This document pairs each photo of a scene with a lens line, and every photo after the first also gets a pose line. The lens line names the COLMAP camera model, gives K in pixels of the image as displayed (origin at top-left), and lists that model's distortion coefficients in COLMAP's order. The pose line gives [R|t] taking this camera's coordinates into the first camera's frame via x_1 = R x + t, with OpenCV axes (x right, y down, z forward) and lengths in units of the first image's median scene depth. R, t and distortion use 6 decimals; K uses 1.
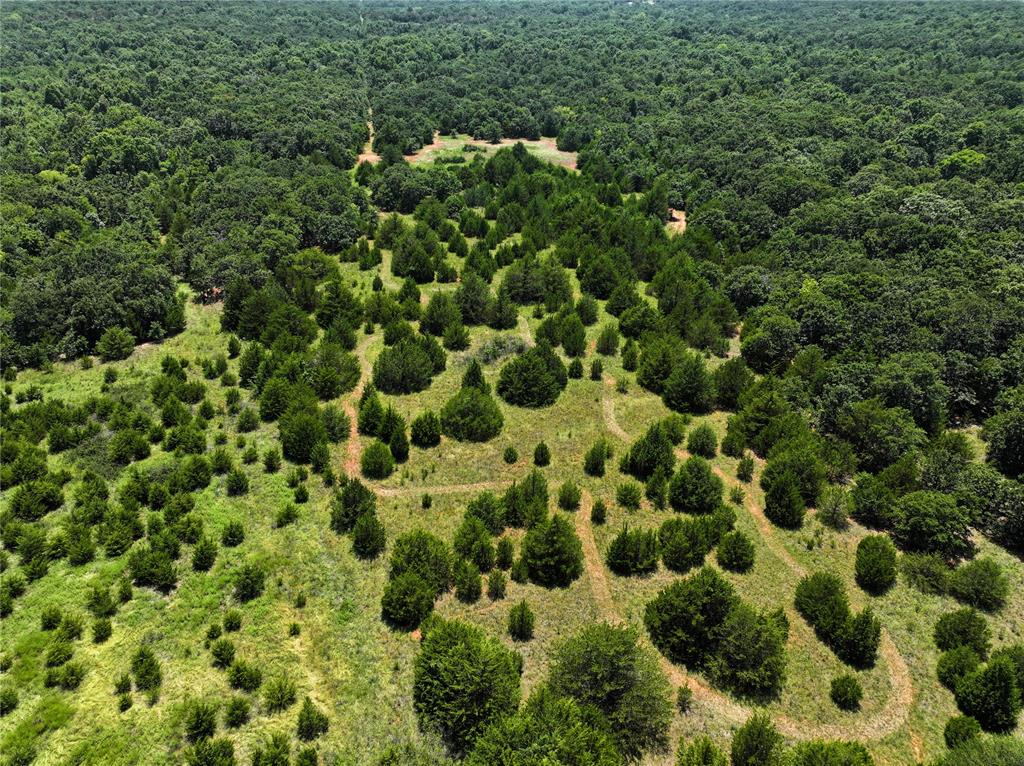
lens RADIAL K [[716.7, 0, 512.2], [0, 716.7, 384.0], [0, 0, 1]] dist [0.007260, -0.006890]
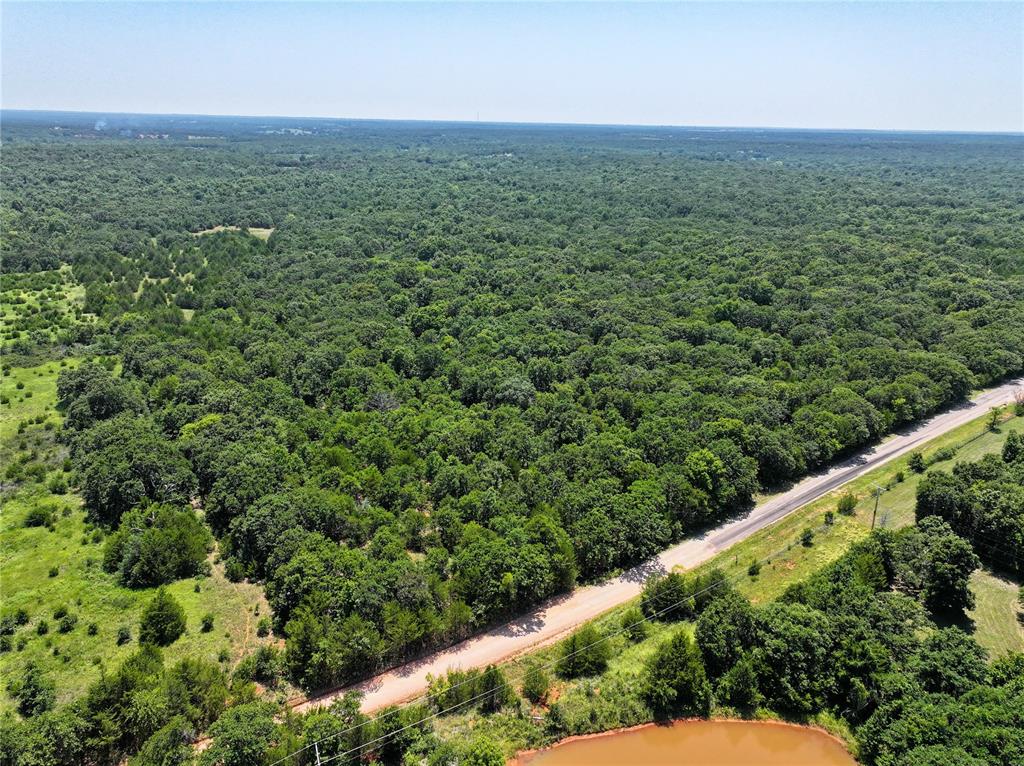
lens RADIAL K [[716.7, 0, 512.2], [0, 716.7, 381.7], [0, 0, 1]] dist [0.007260, -0.006890]
pose [[0.997468, 0.000011, 0.071123, 0.540164], [0.012408, 0.984637, -0.174174, 0.414309], [-0.070032, 0.174616, 0.982143, -0.886831]]
